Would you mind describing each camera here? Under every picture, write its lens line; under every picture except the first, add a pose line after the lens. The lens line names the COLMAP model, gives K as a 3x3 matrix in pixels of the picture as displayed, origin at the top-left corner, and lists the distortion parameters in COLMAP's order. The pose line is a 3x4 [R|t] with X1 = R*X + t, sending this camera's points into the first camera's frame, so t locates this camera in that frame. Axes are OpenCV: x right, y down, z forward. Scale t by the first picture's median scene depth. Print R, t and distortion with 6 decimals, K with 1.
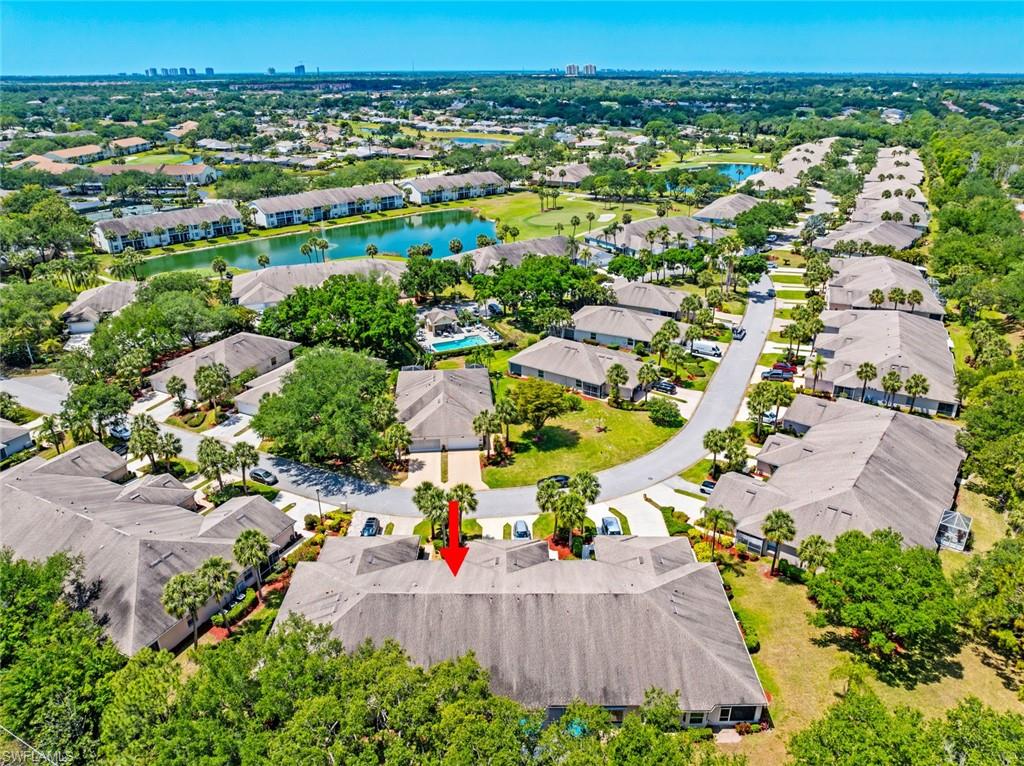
lens RADIAL K [[718.1, 0, 512.0], [0, 718.1, 383.0], [0, 0, 1]] dist [-0.038939, -0.003667]
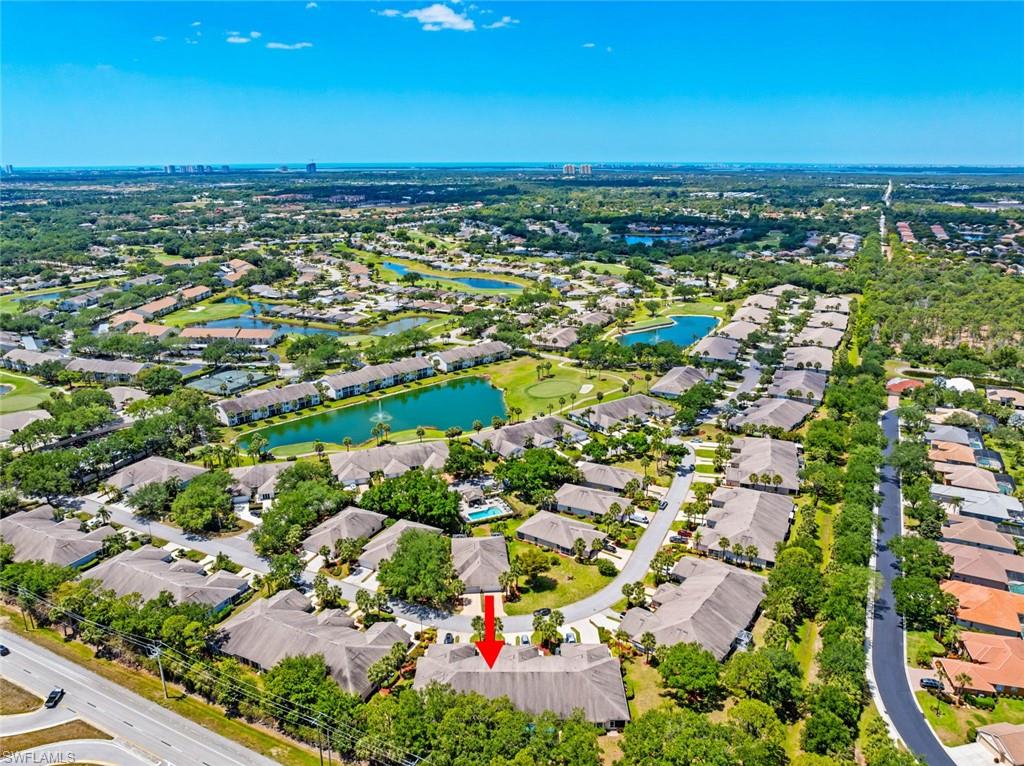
lens RADIAL K [[718.1, 0, 512.0], [0, 718.1, 383.0], [0, 0, 1]] dist [-0.038939, -0.003667]
pose [[0.999999, -0.000877, -0.000794, -0.014989], [0.000782, 0.993666, -0.112370, -0.198725], [0.000888, 0.112369, 0.993666, -0.743225]]
